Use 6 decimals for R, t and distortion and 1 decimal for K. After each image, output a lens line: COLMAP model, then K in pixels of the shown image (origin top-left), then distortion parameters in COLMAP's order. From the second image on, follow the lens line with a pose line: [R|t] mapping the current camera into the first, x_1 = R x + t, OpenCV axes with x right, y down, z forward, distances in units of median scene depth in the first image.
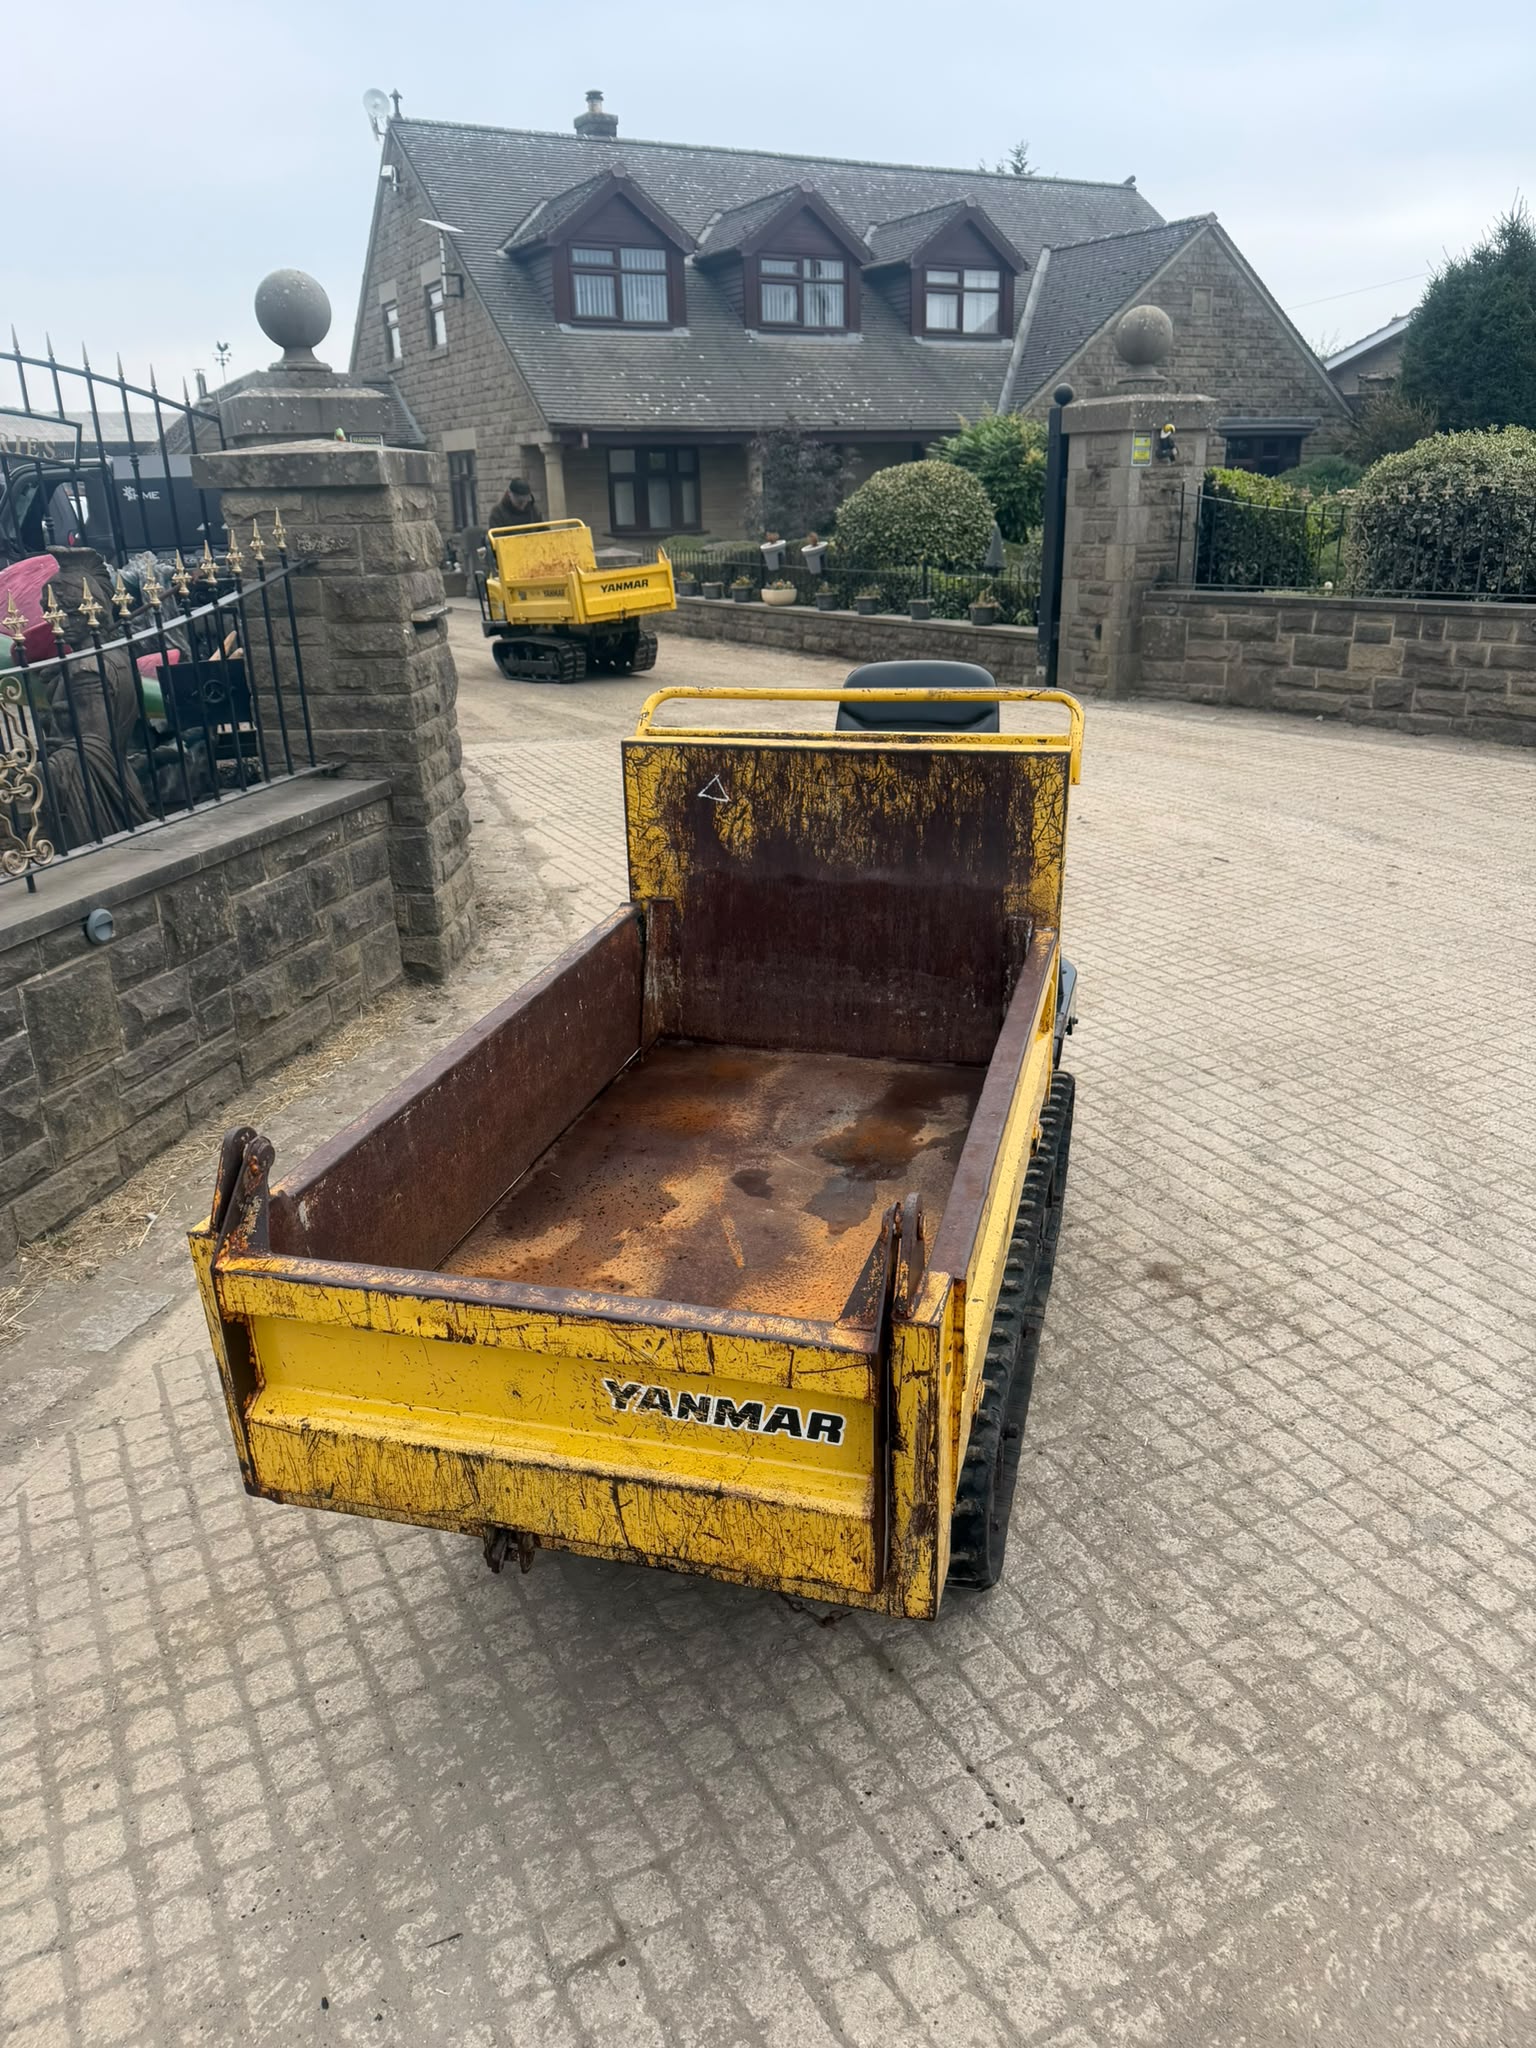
lens RADIAL K [[1433.1, 0, 769.4], [0, 1433.1, 1014.3], [0, 0, 1]] dist [0.042530, -0.055726]
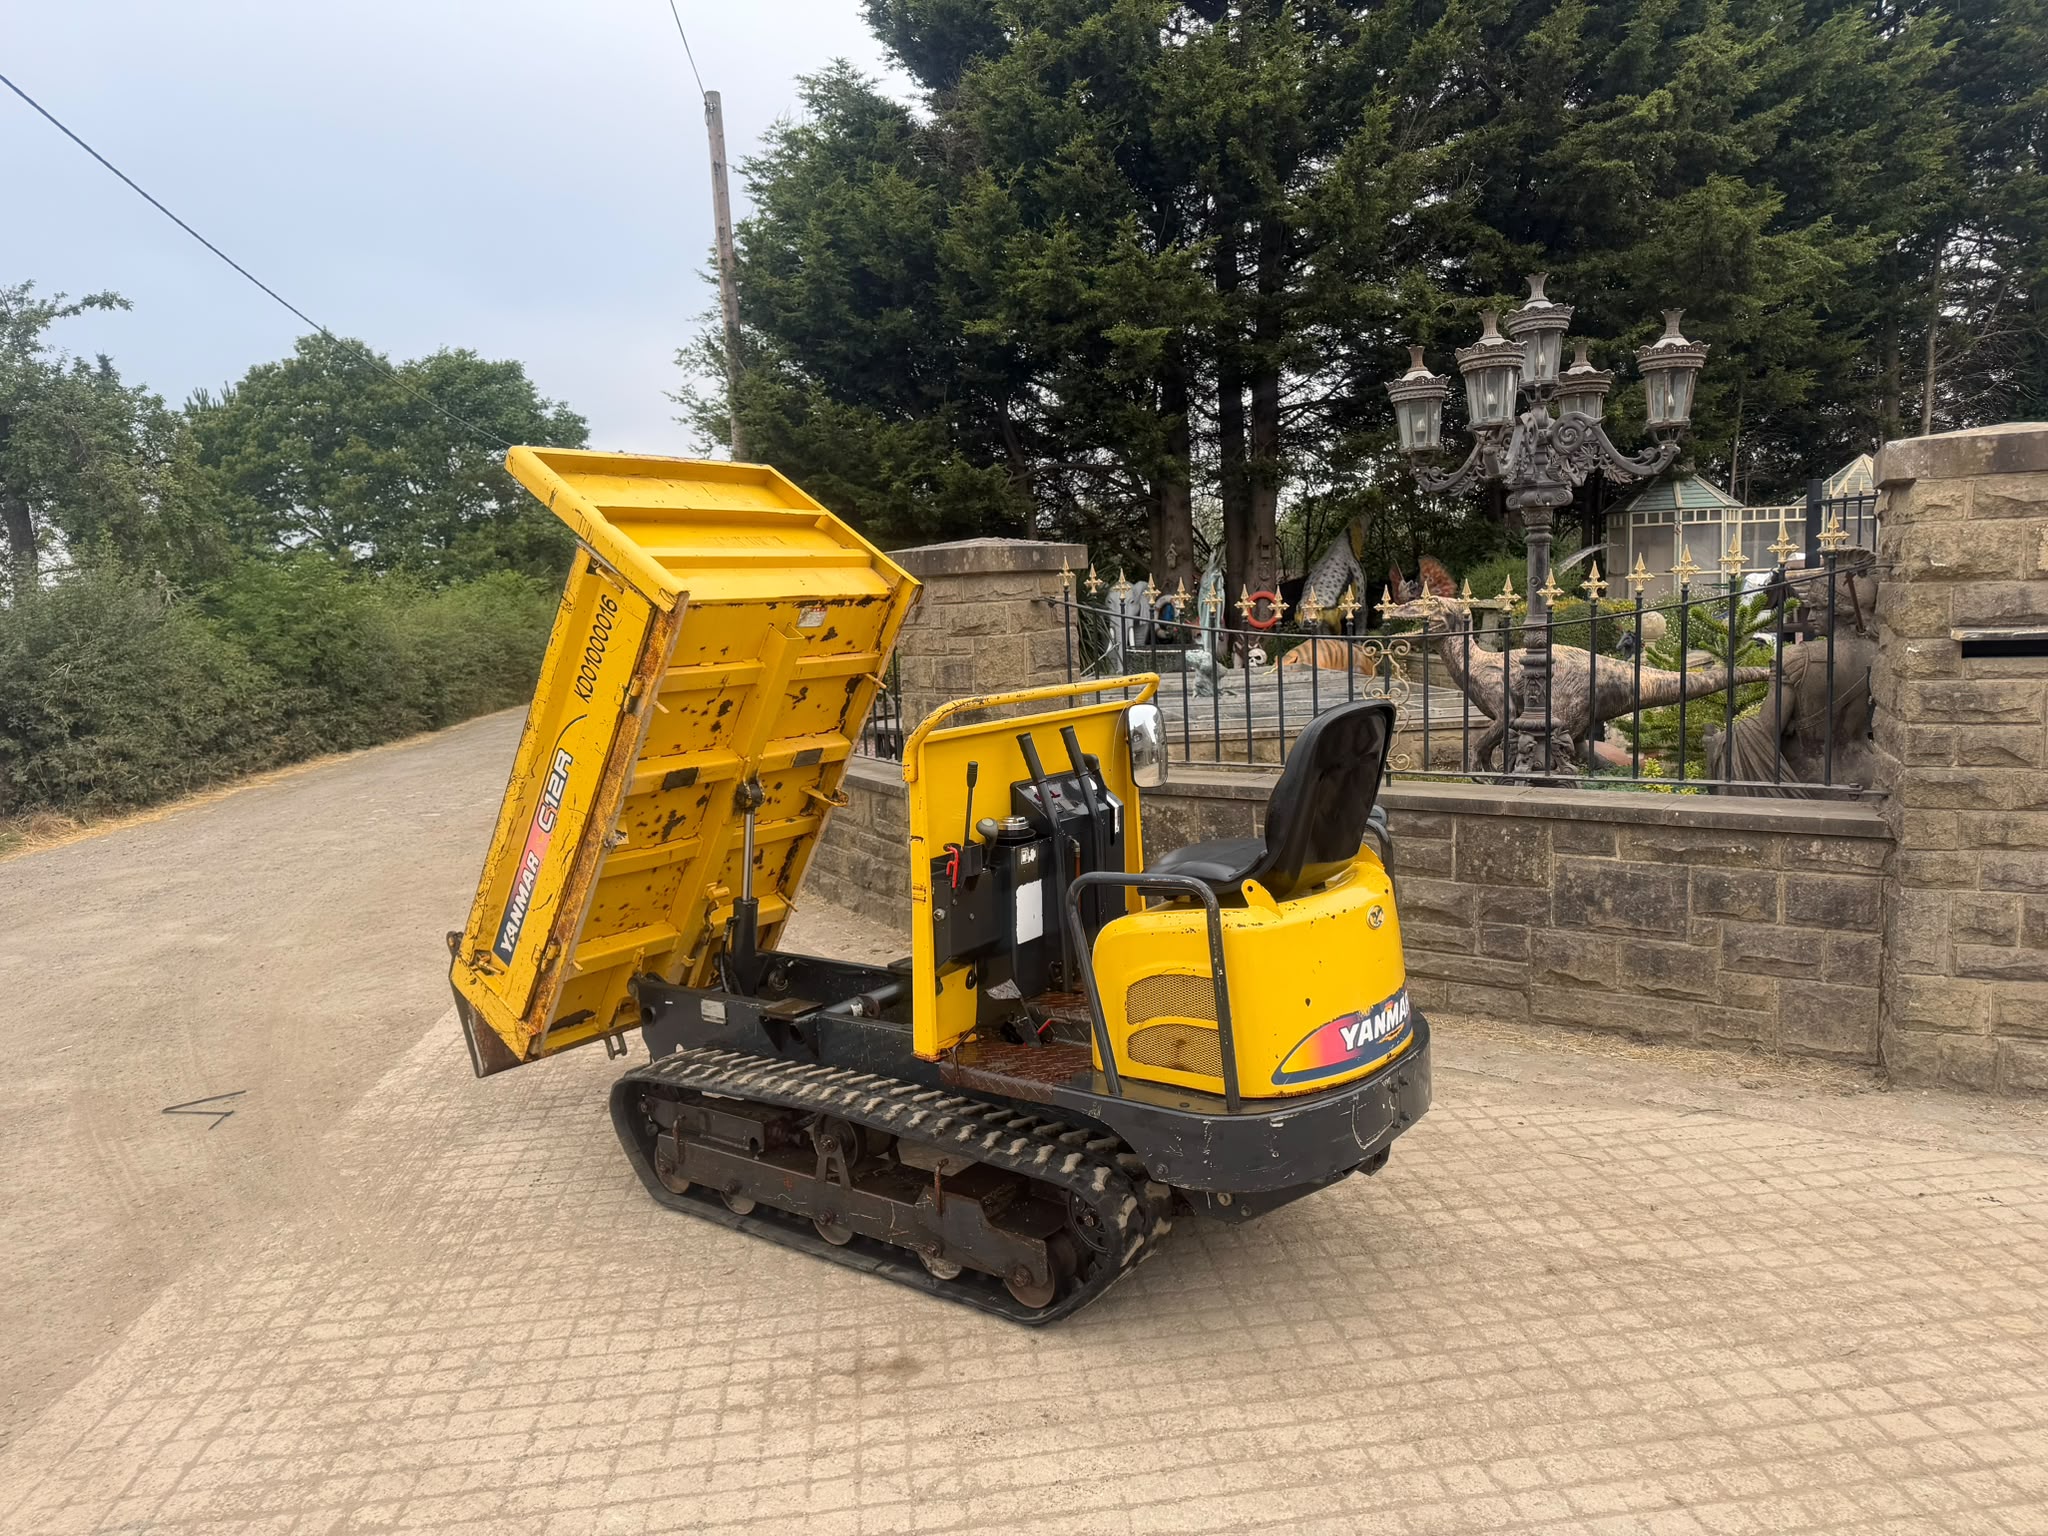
lens RADIAL K [[1433.1, 0, 1020.6], [0, 1433.1, 757.9], [0, 0, 1]] dist [0.042530, -0.055726]
pose [[-0.368164, 0.144270, -0.918500, 0.369451], [-0.273588, 0.927340, 0.255322, -0.150488], [0.888597, 0.345291, -0.301942, 0.443706]]
